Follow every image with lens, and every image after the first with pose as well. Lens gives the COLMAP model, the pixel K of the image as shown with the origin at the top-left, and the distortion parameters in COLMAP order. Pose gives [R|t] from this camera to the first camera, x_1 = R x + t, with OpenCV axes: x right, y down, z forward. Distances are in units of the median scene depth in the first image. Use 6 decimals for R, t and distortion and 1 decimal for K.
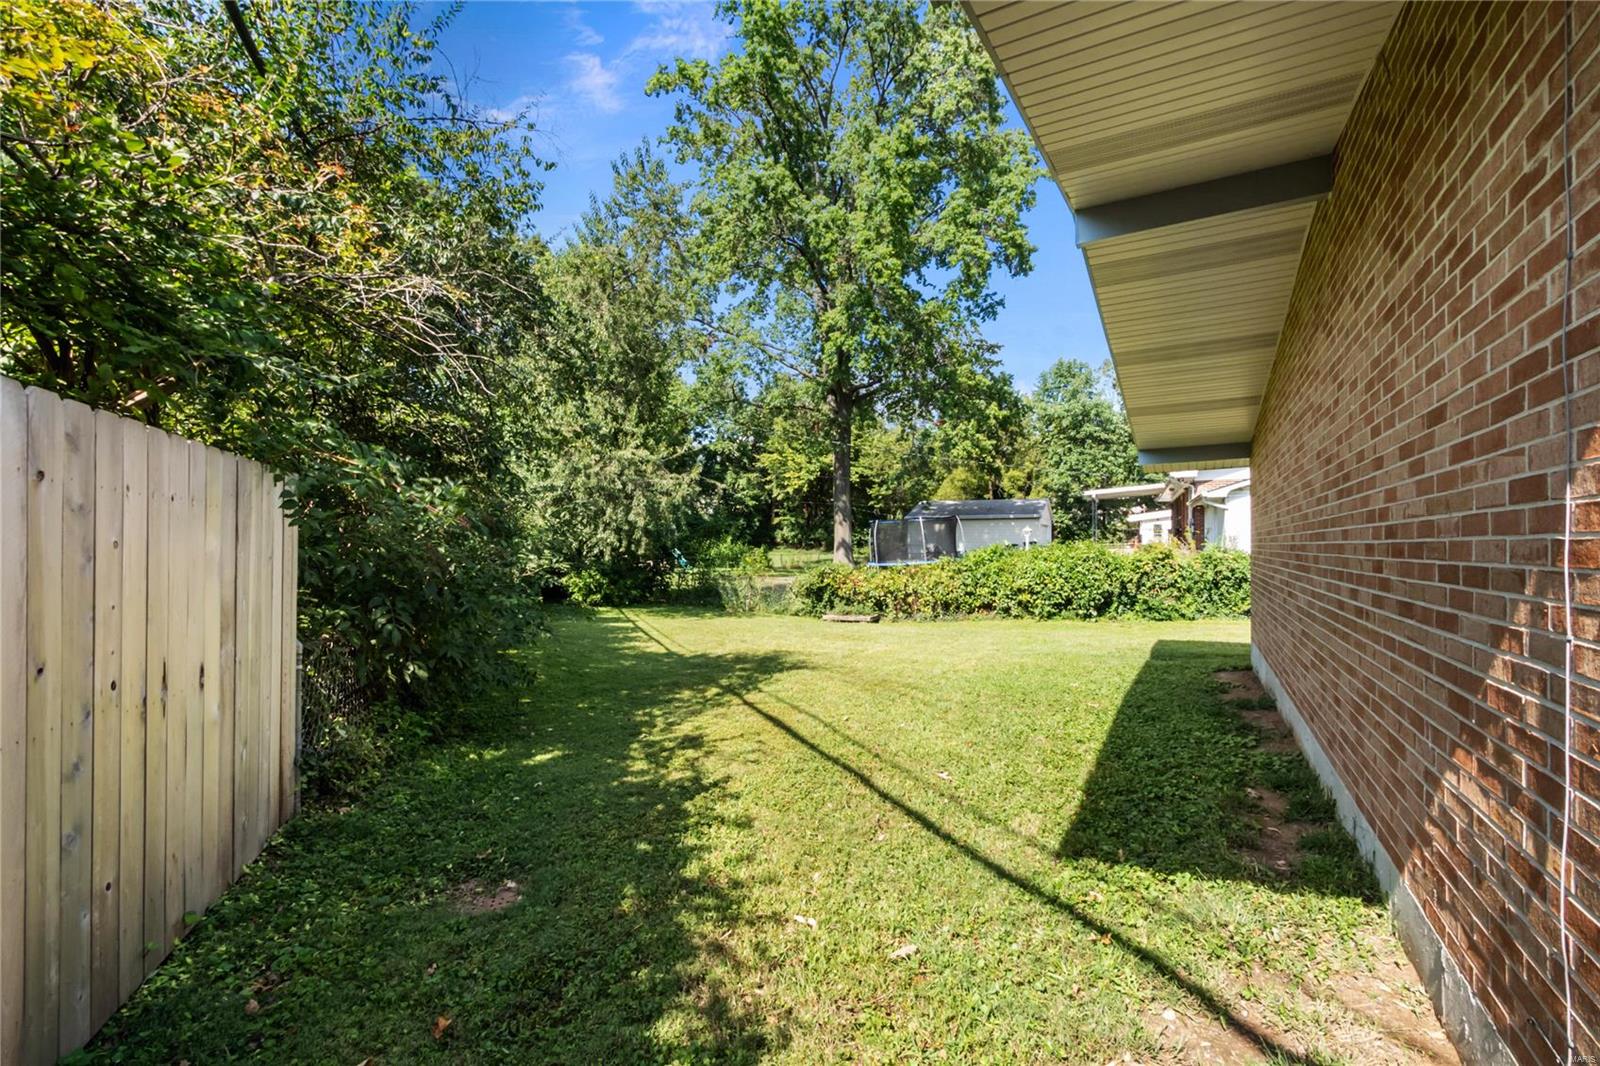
lens RADIAL K [[750.2, 0, 800.6], [0, 750.2, 542.0], [0, 0, 1]] dist [0.023375, -0.000469]
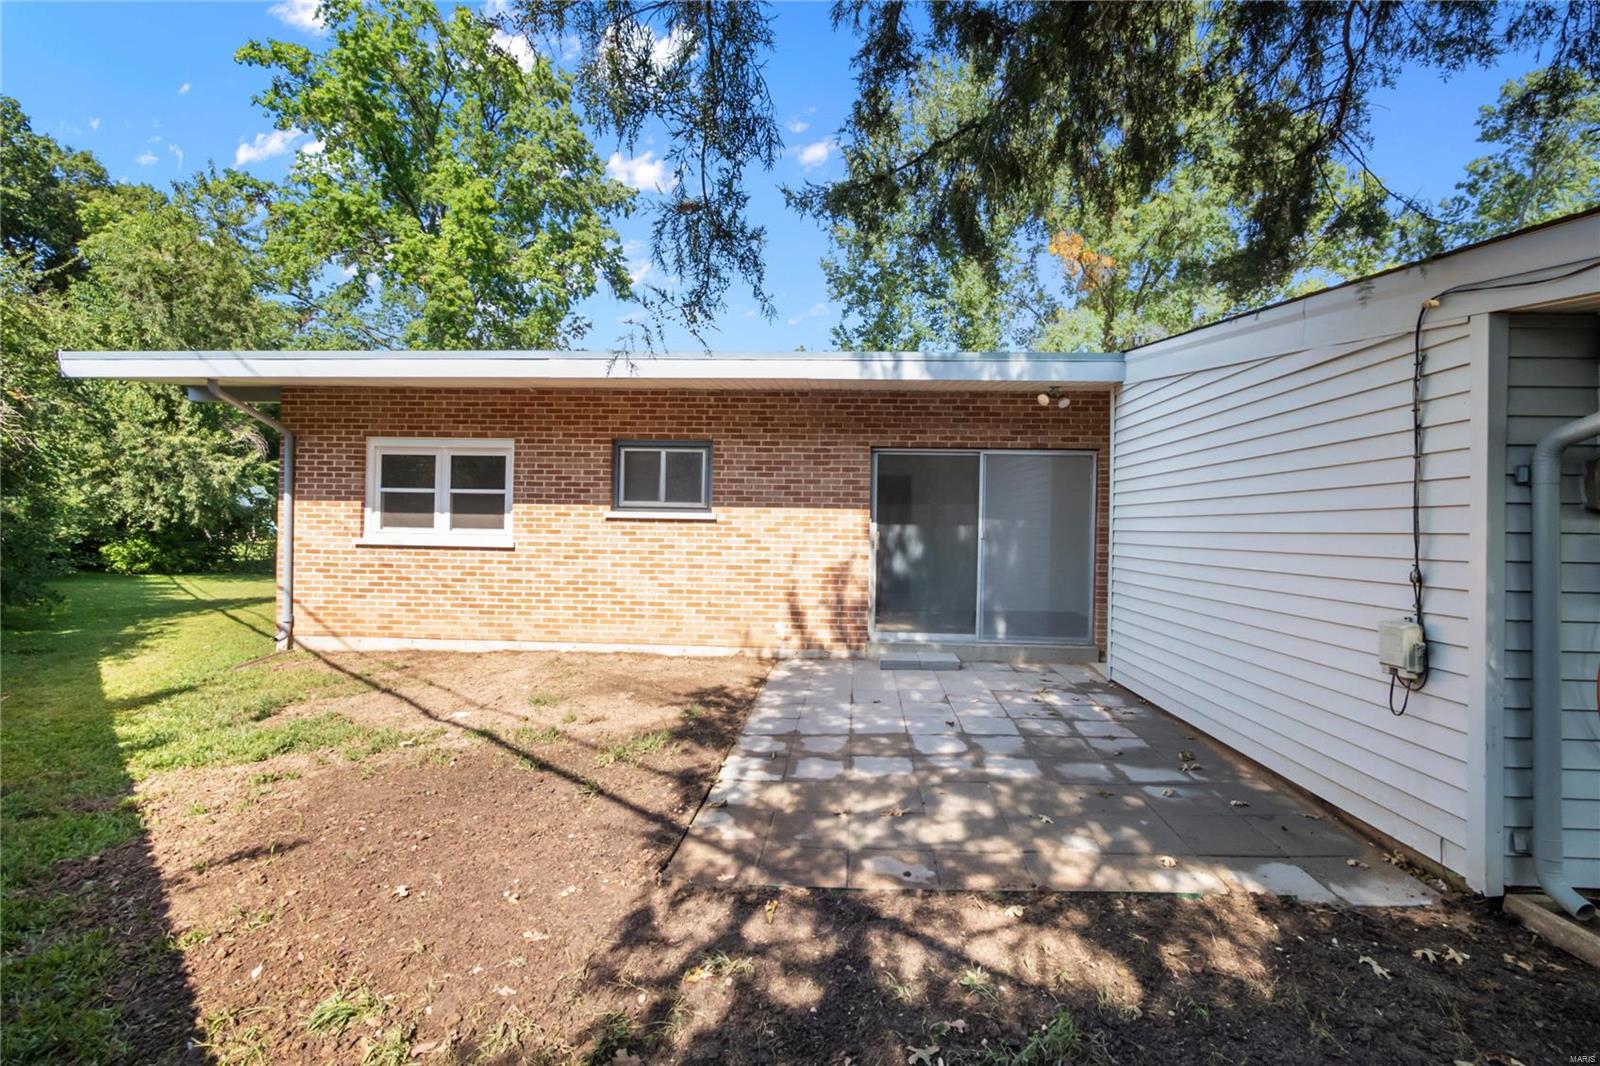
lens RADIAL K [[750.2, 0, 804.8], [0, 750.2, 513.2], [0, 0, 1]] dist [0.023375, -0.000469]
pose [[0.909838, 0.029174, 0.413936, 0.143363], [-0.025189, 0.999569, -0.015084, -0.008066], [-0.414197, 0.003297, 0.910181, -0.407608]]
